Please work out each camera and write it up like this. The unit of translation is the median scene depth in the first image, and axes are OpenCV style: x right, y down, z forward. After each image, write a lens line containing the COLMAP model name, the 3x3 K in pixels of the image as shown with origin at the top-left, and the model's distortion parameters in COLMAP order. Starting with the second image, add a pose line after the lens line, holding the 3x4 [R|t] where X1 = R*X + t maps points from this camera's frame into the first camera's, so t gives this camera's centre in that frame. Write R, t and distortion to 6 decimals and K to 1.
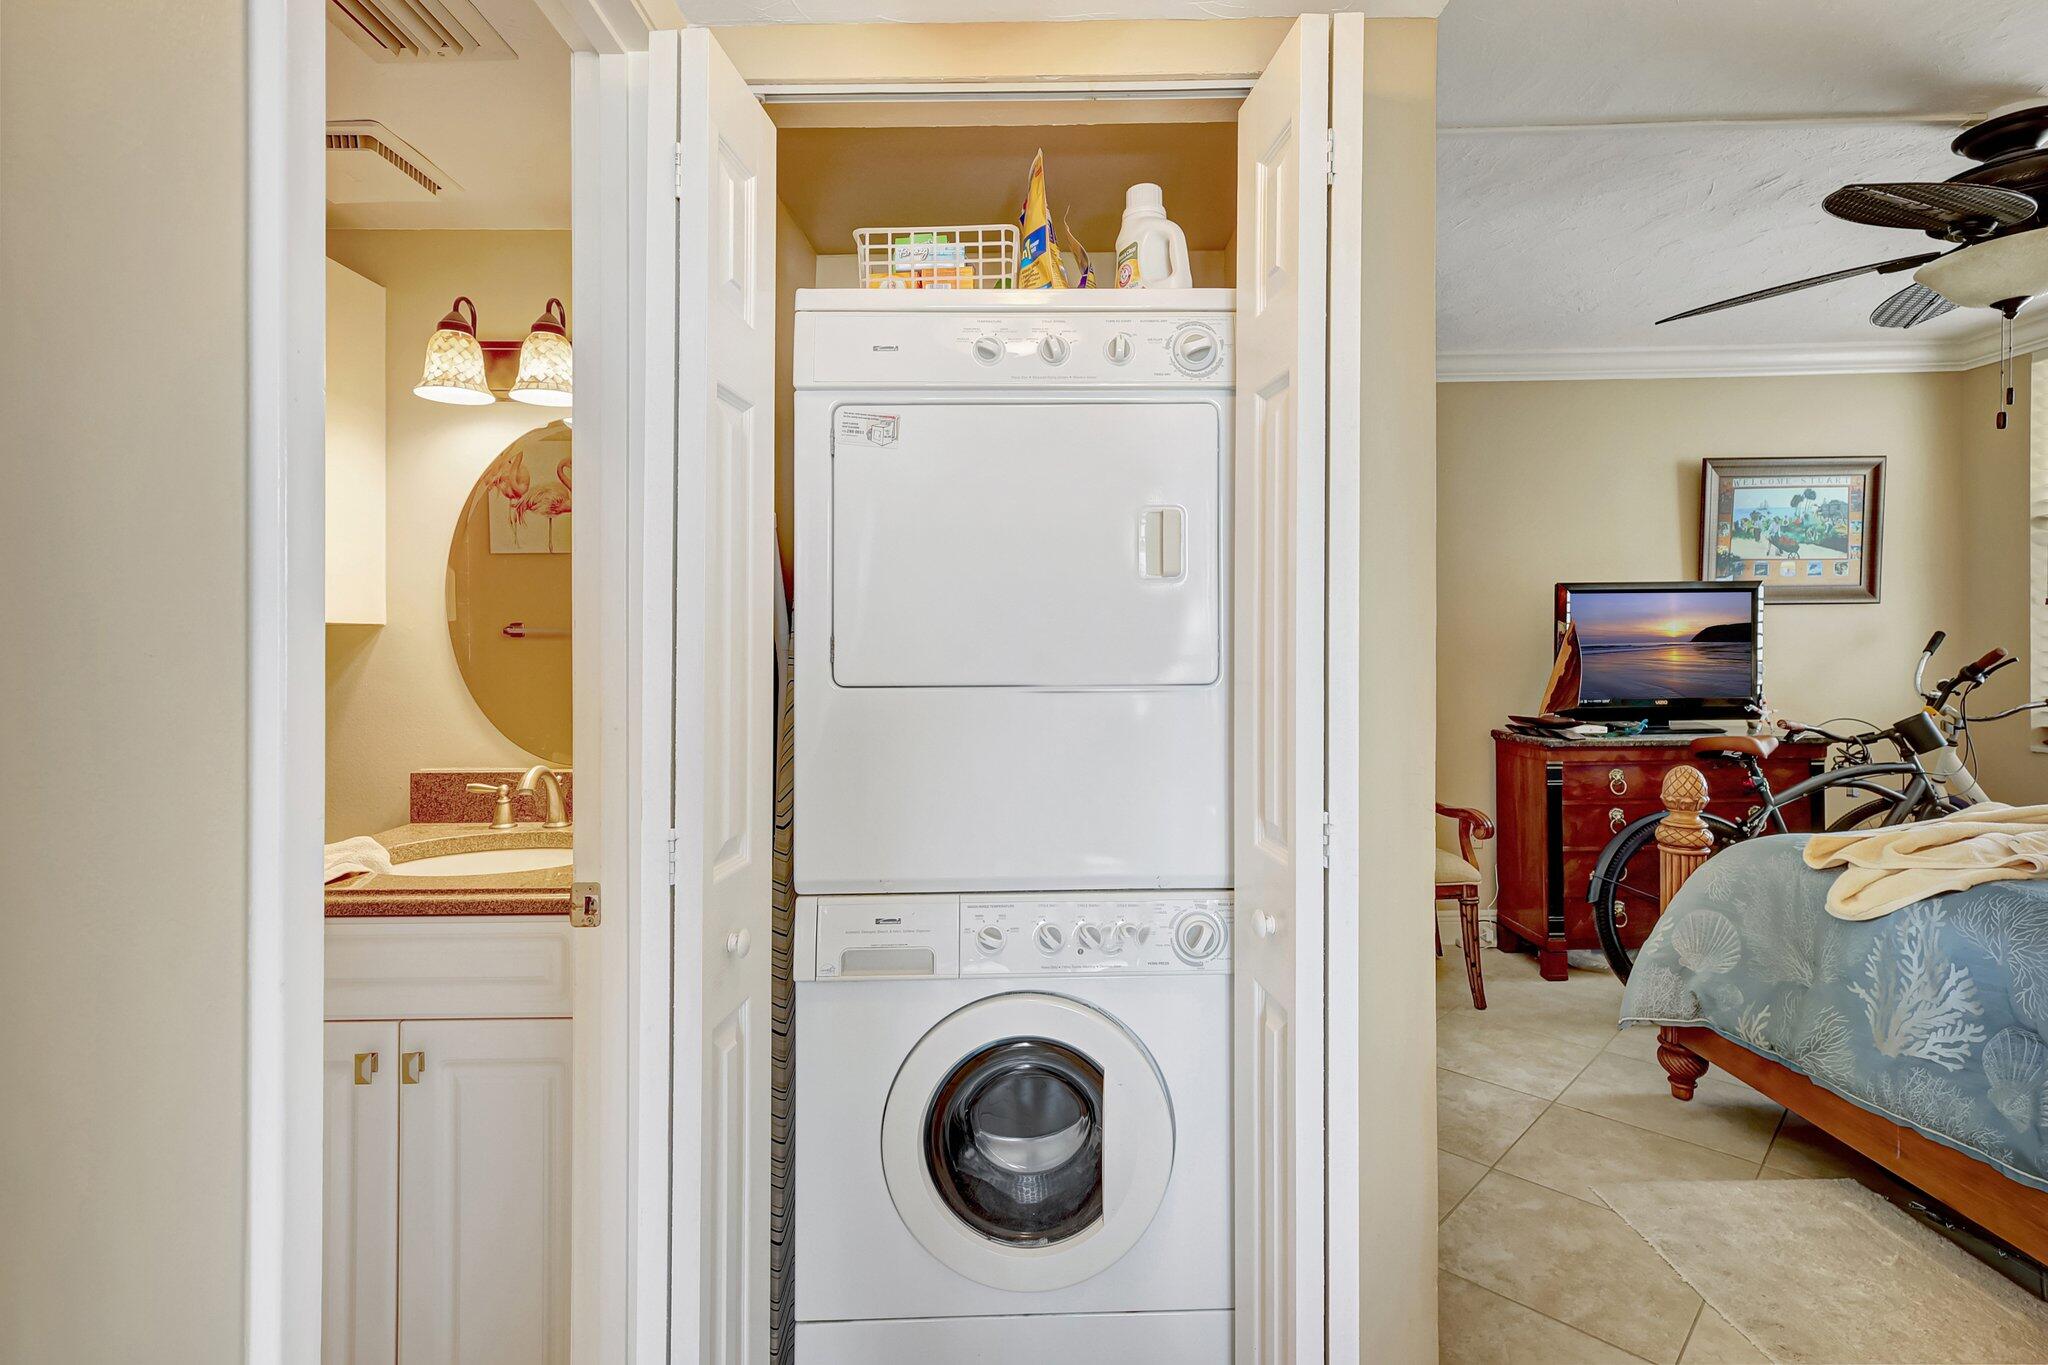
lens RADIAL K [[955.8, 0, 1035.6], [0, 955.8, 633.8], [0, 0, 1]] dist [0.001859, 0.000028]
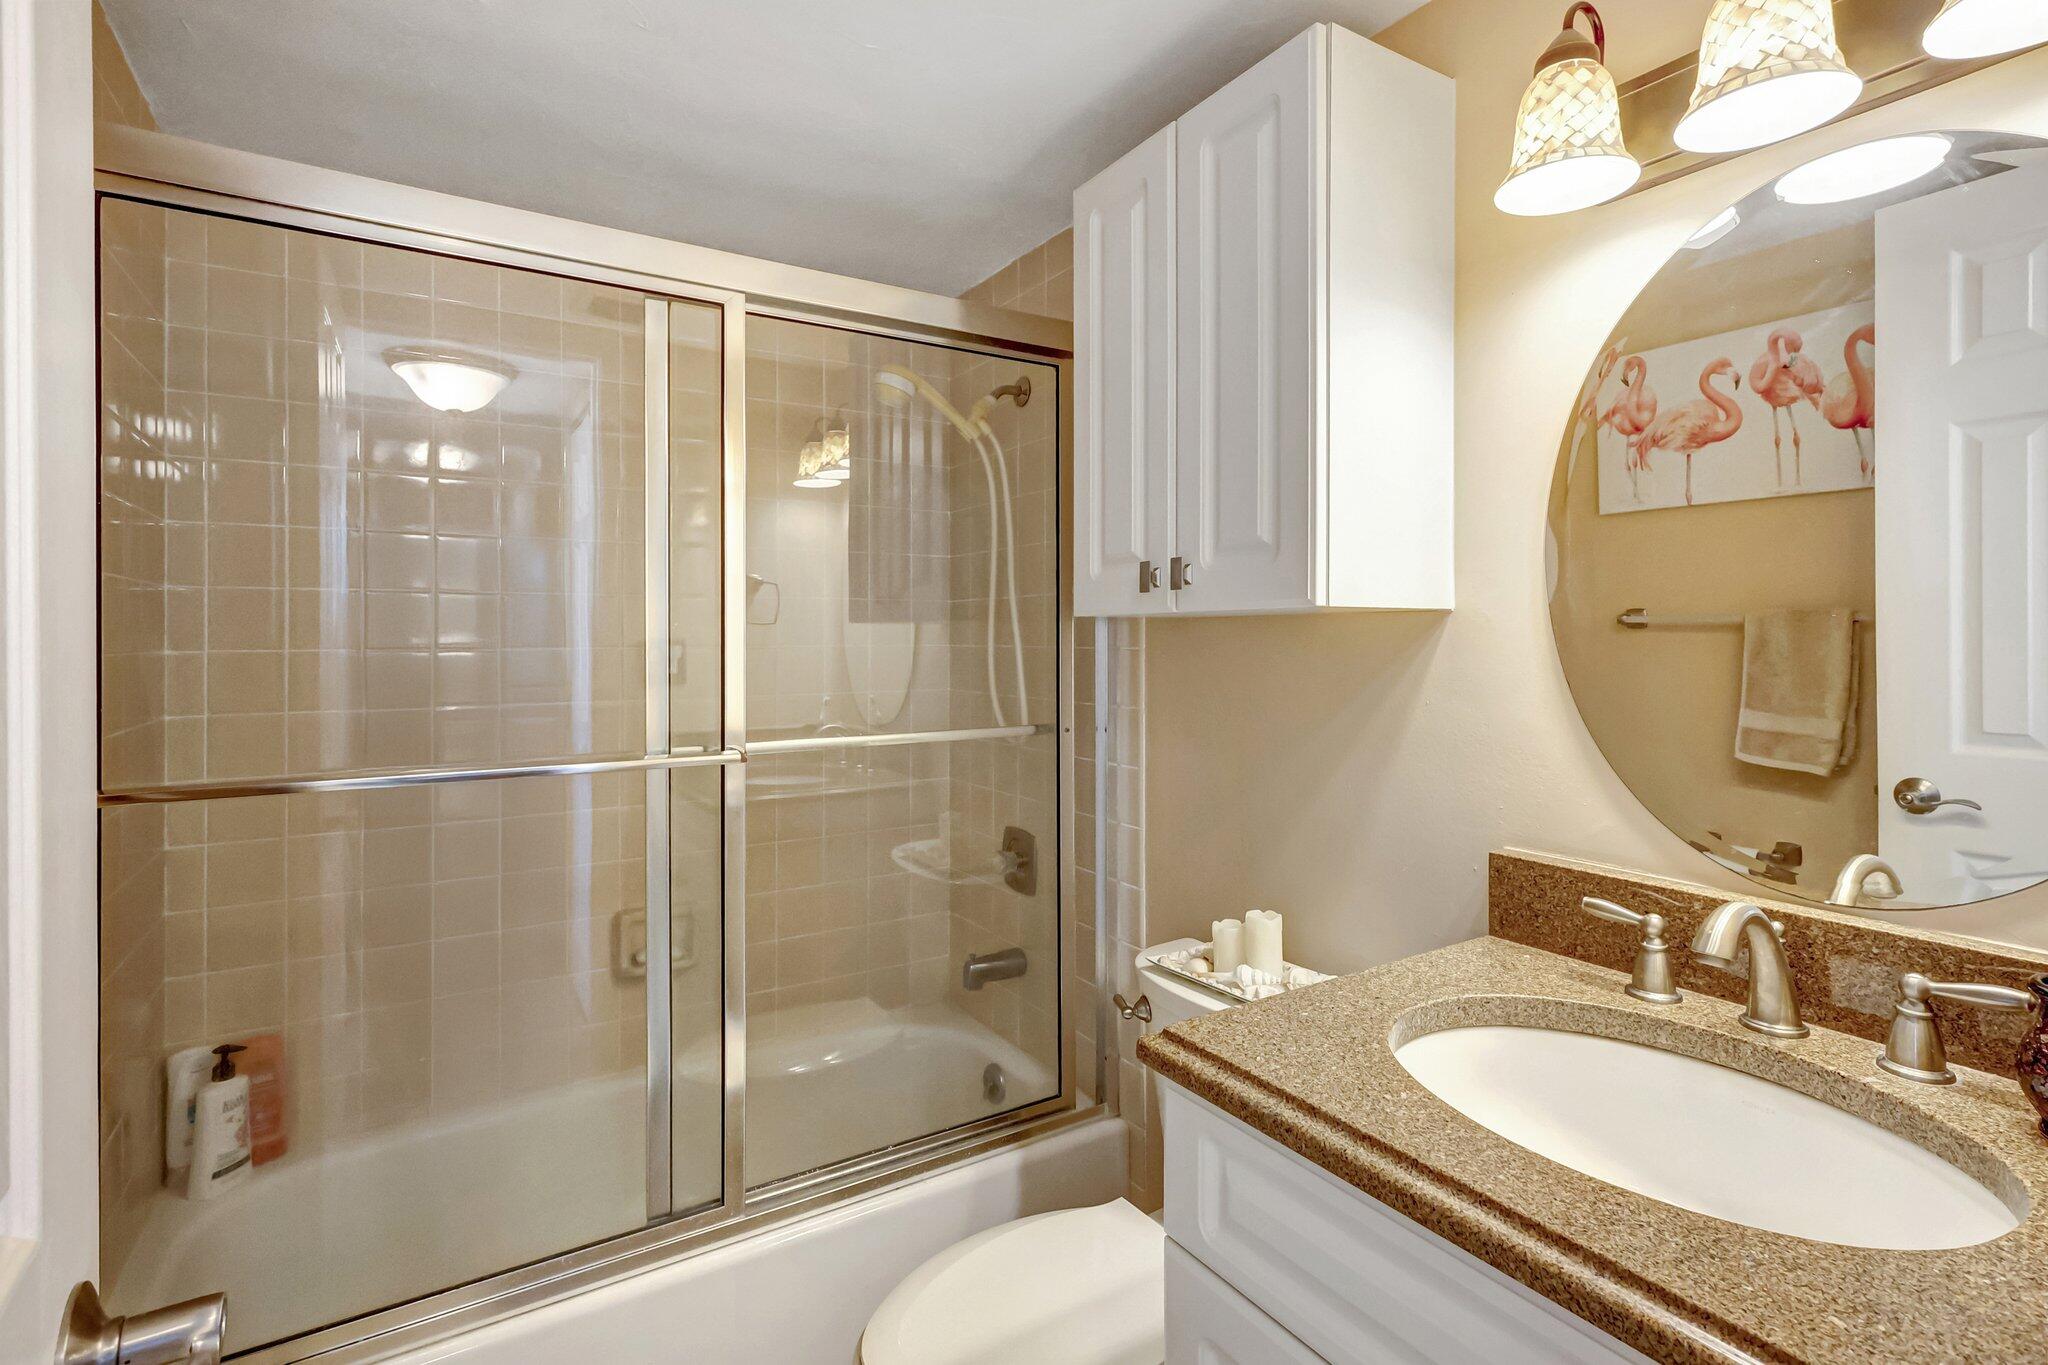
lens RADIAL K [[955.8, 0, 1035.6], [0, 955.8, 633.8], [0, 0, 1]] dist [0.001859, 0.000028]
pose [[0.510916, 0.006840, -0.859604, -0.282713], [0.001825, 0.999957, 0.009042, 0.000059], [0.859629, -0.006189, 0.510881, 0.447779]]
